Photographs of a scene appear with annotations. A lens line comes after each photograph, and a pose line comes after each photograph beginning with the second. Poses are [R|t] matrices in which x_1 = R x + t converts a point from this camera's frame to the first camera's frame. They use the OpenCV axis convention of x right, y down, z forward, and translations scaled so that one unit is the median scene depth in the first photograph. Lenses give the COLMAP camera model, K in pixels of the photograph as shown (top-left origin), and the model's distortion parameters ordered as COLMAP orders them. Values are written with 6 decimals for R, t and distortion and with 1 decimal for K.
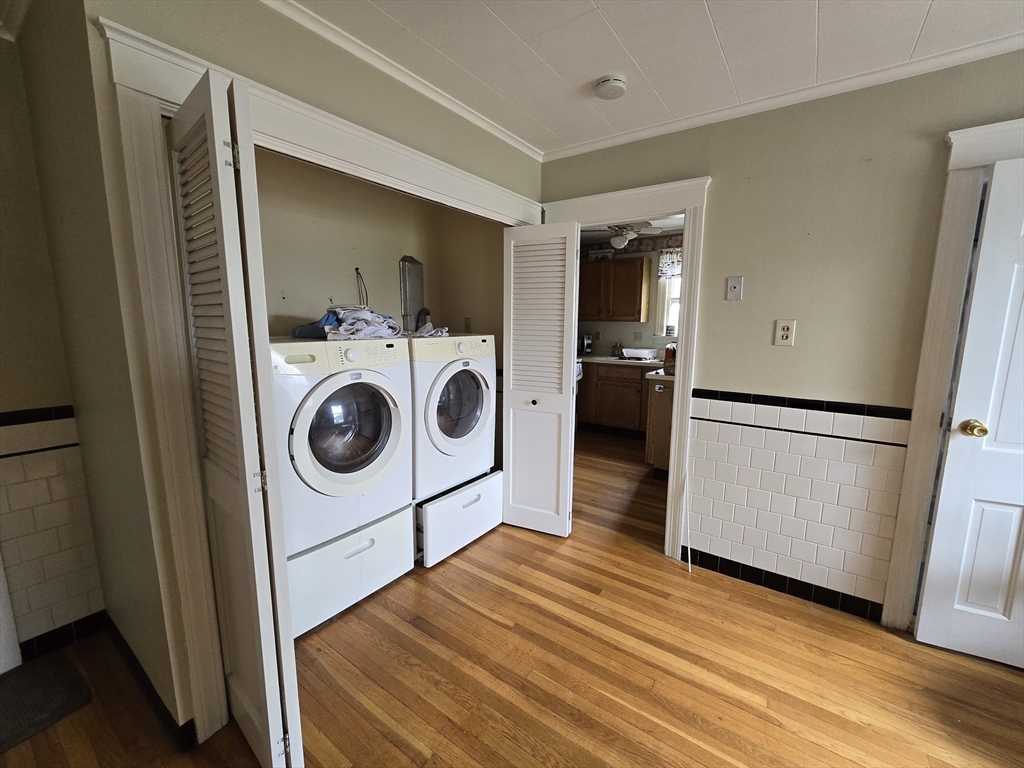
lens RADIAL K [[421.4, 0, 520.5], [0, 421.4, 378.6], [0, 0, 1]] dist [-0.004185, 0.002083]
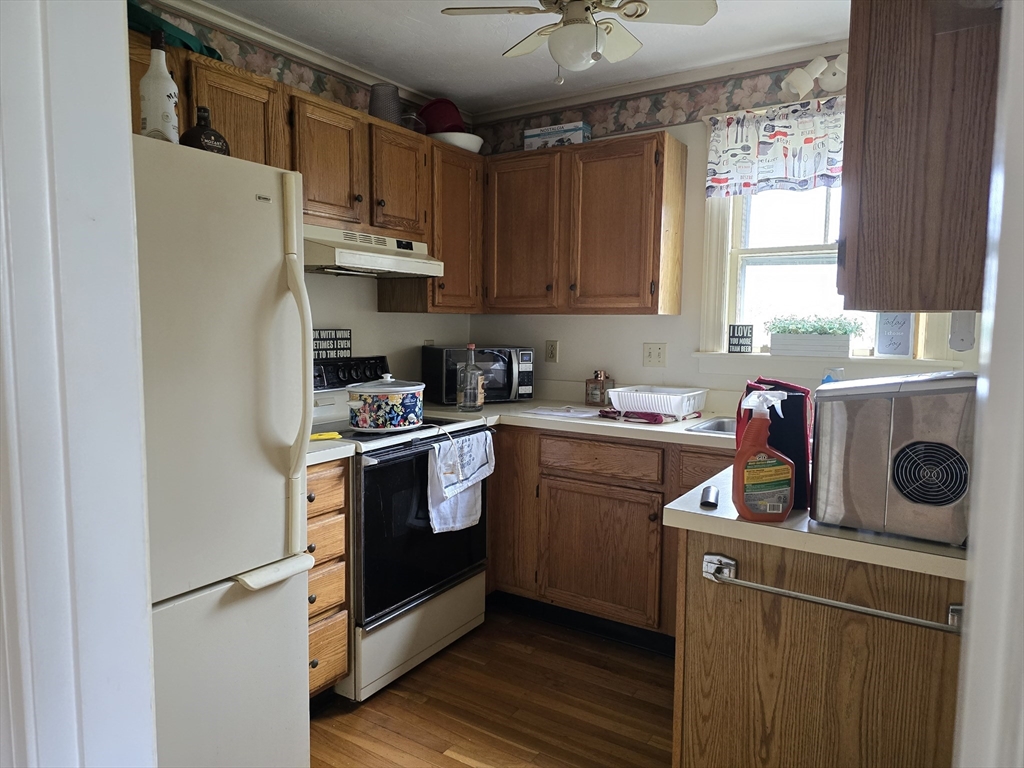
lens RADIAL K [[695.4, 0, 508.3], [0, 695.4, 384.8], [0, 0, 1]] dist [0.048538, -0.029769]
pose [[0.999211, -0.002823, 0.039604, 0.133465], [0.004505, 0.999089, -0.042433, -0.049485], [-0.039448, 0.042578, 0.998314, 0.413316]]
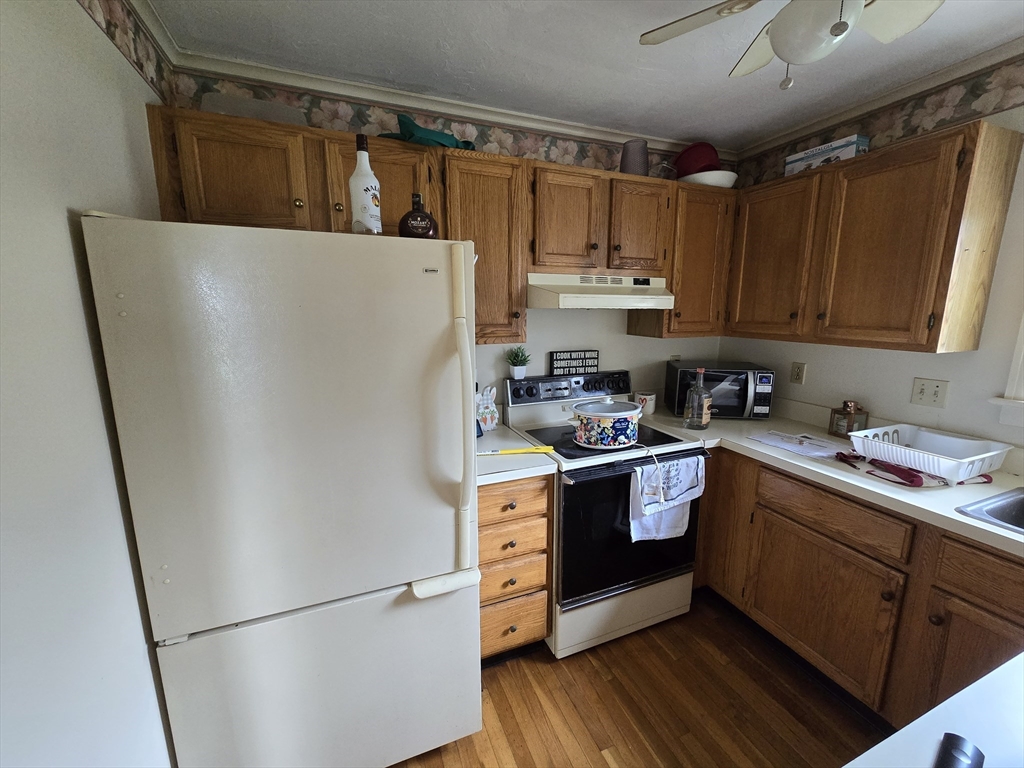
lens RADIAL K [[421.4, 0, 519.4], [0, 421.4, 383.5], [0, 0, 1]] dist [-0.004185, 0.002083]
pose [[0.844389, 0.089756, -0.528158, 0.194050], [-0.066328, 0.995795, 0.063185, -0.111863], [0.531608, -0.018321, 0.846792, 0.587072]]
